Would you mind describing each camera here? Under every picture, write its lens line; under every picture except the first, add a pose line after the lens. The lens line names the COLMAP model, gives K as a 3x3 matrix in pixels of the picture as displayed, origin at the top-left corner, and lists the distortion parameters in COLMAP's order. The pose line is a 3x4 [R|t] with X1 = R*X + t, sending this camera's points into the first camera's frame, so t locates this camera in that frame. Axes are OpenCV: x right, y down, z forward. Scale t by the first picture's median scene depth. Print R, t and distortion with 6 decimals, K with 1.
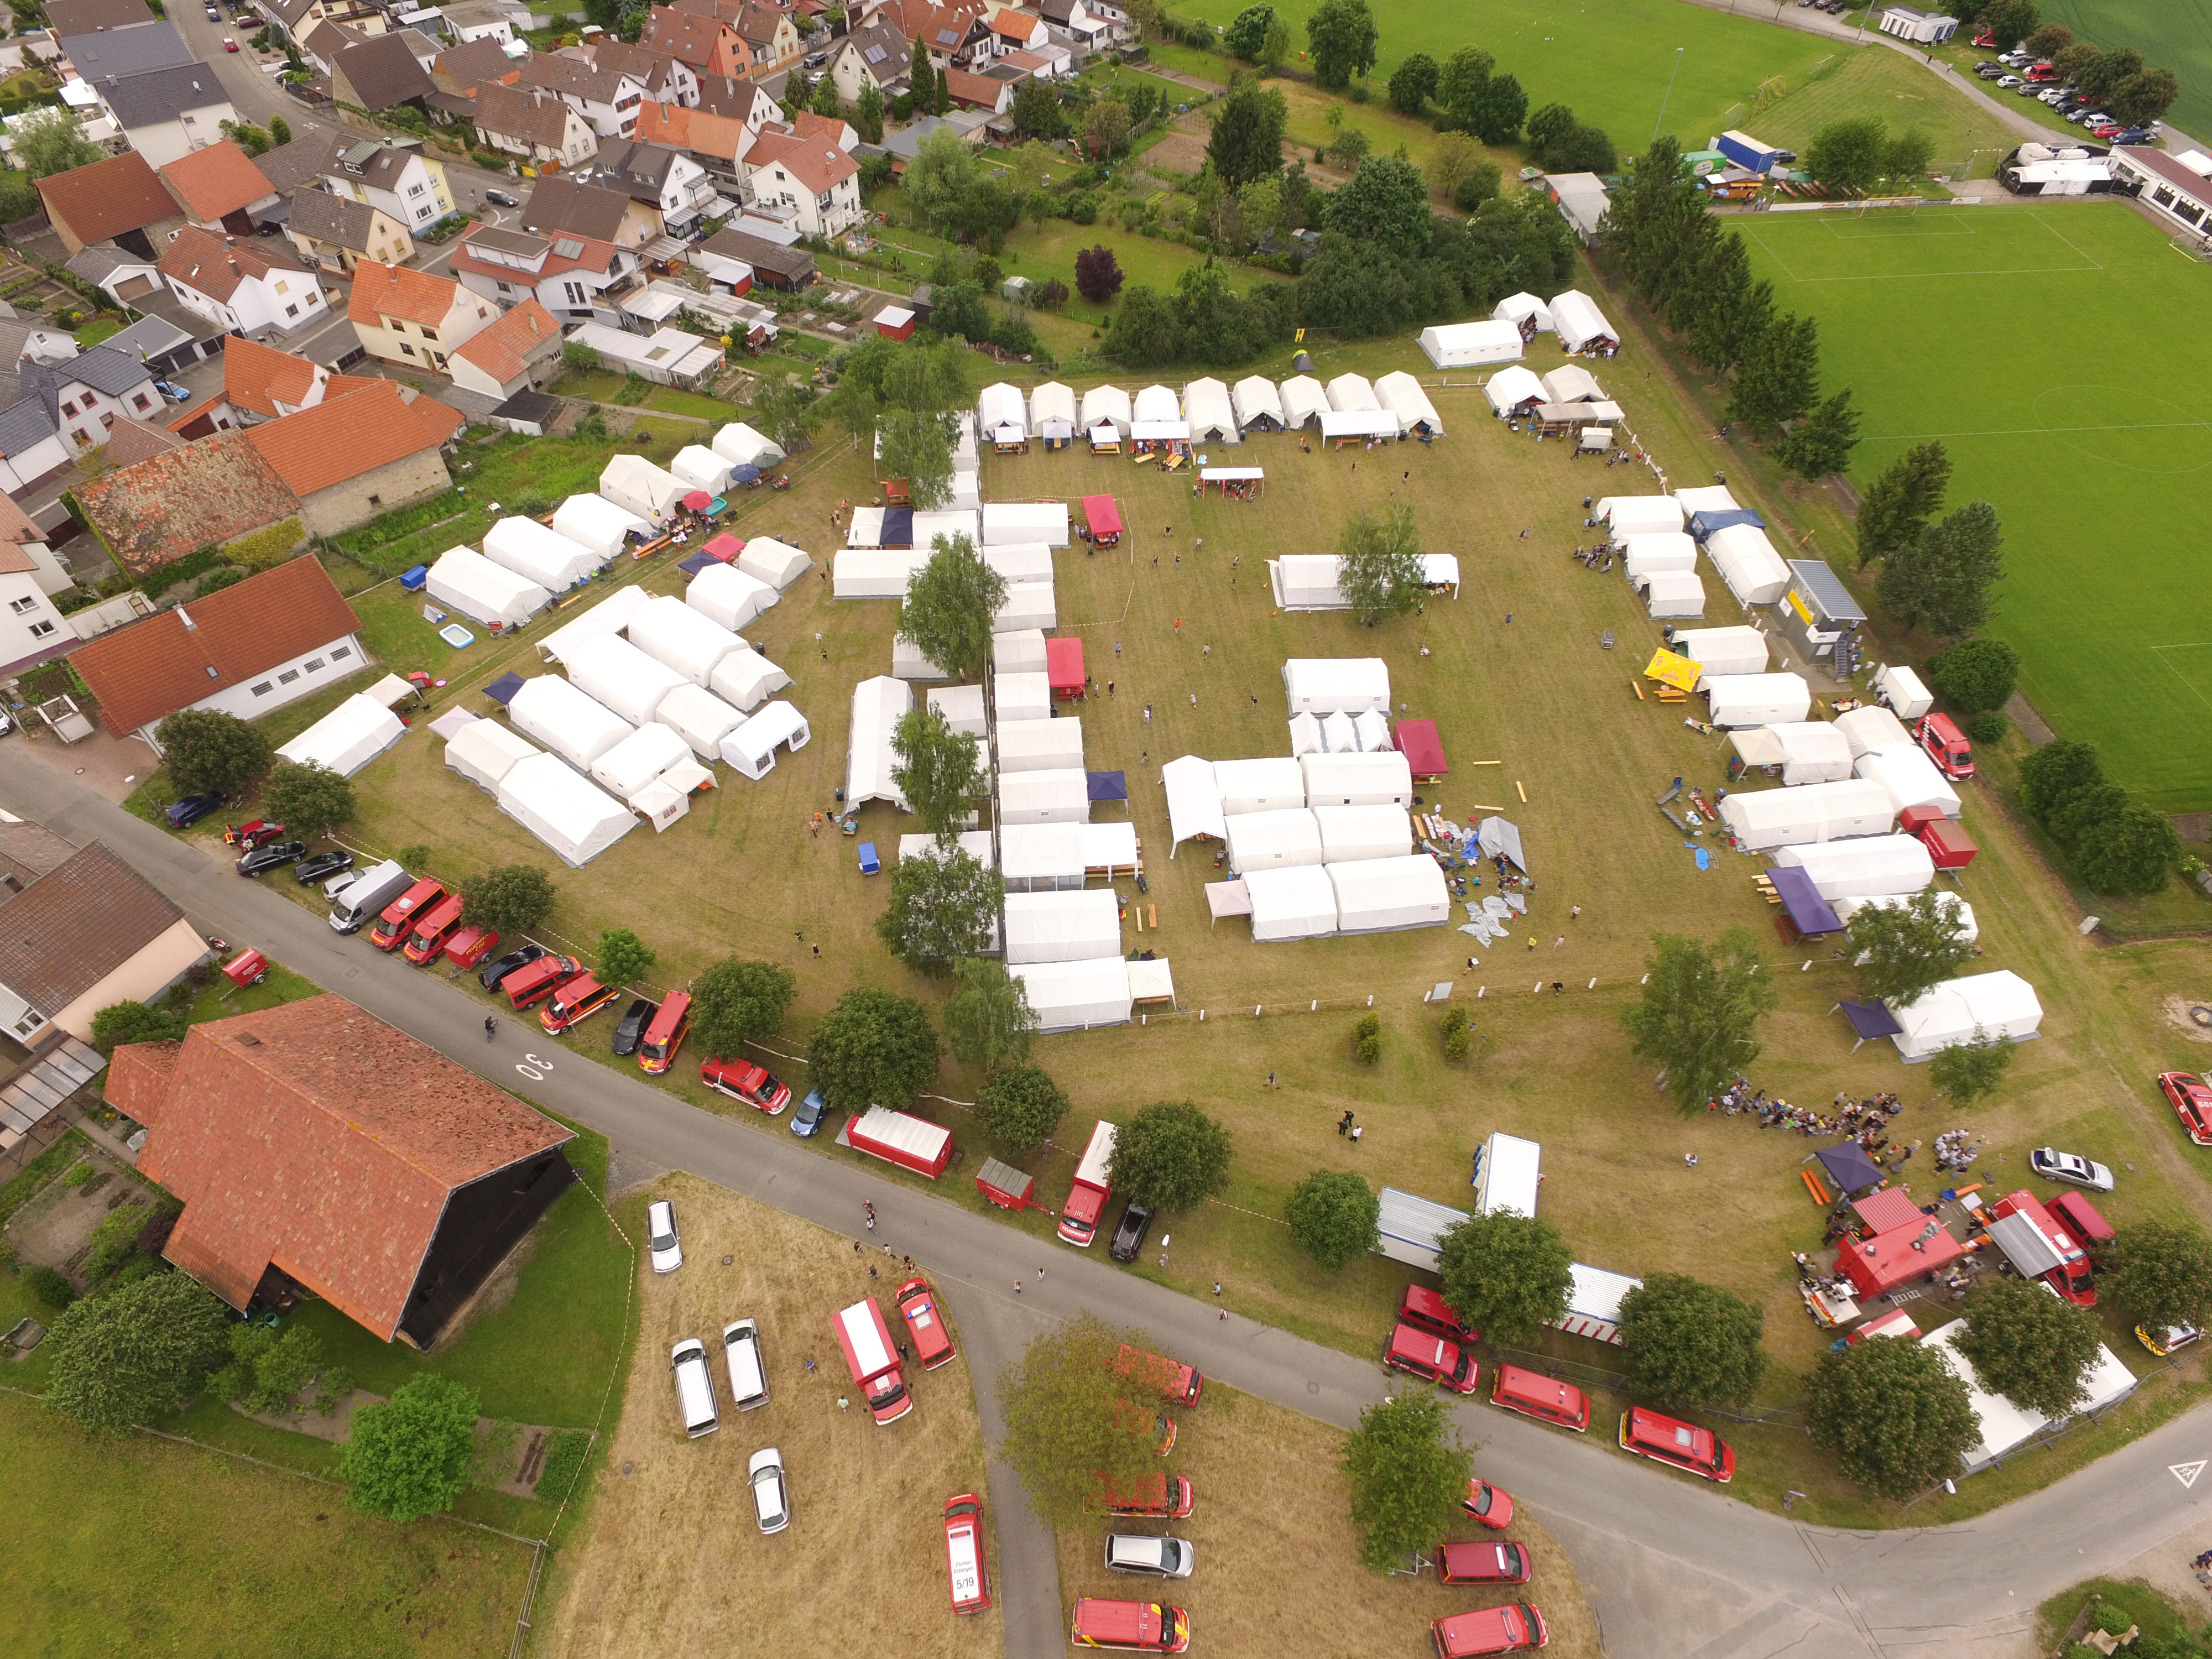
lens RADIAL K [[1280.2, 0, 1098.2], [0, 1280.2, 820.1], [0, 0, 1]] dist [-0.008330, 0.010779]
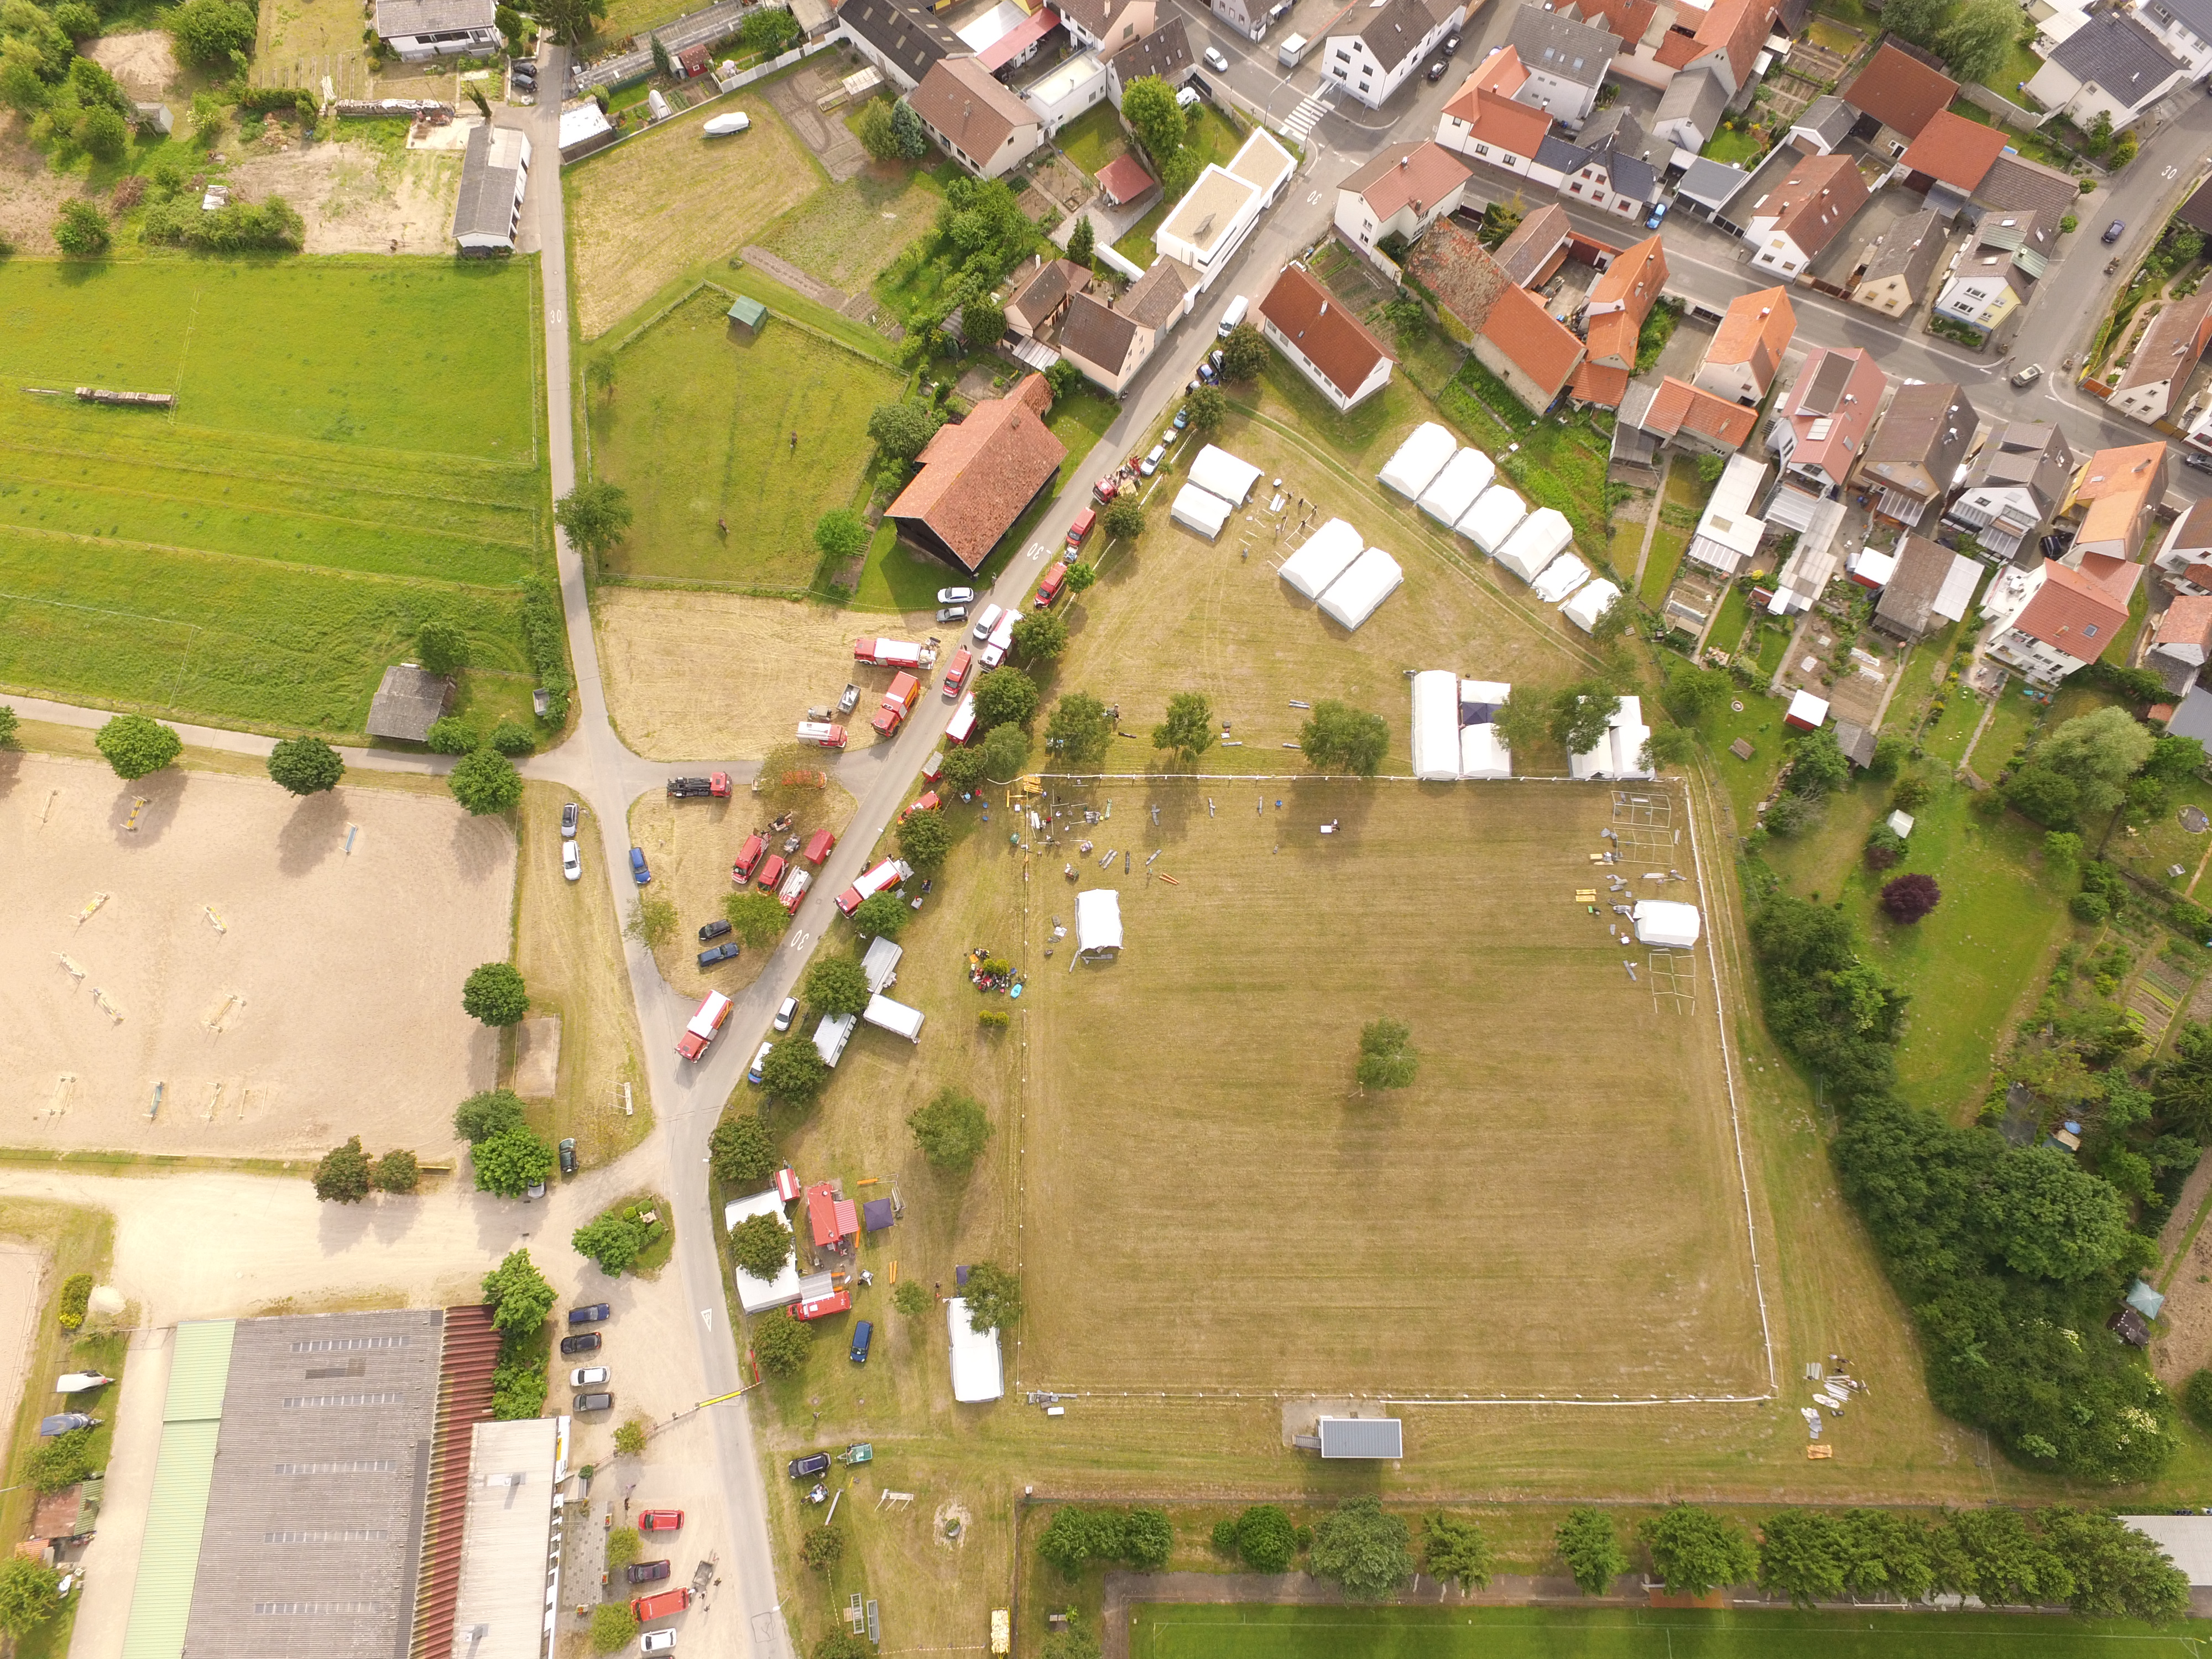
lens RADIAL K [[1280.2, 0, 1098.2], [0, 1280.2, 820.1], [0, 0, 1]] dist [-0.008330, 0.010779]
pose [[-0.101294, 0.938268, -0.330746, 0.413493], [-0.743684, 0.149414, 0.651621, -0.771593], [0.660813, 0.311975, 0.682640, -0.107767]]
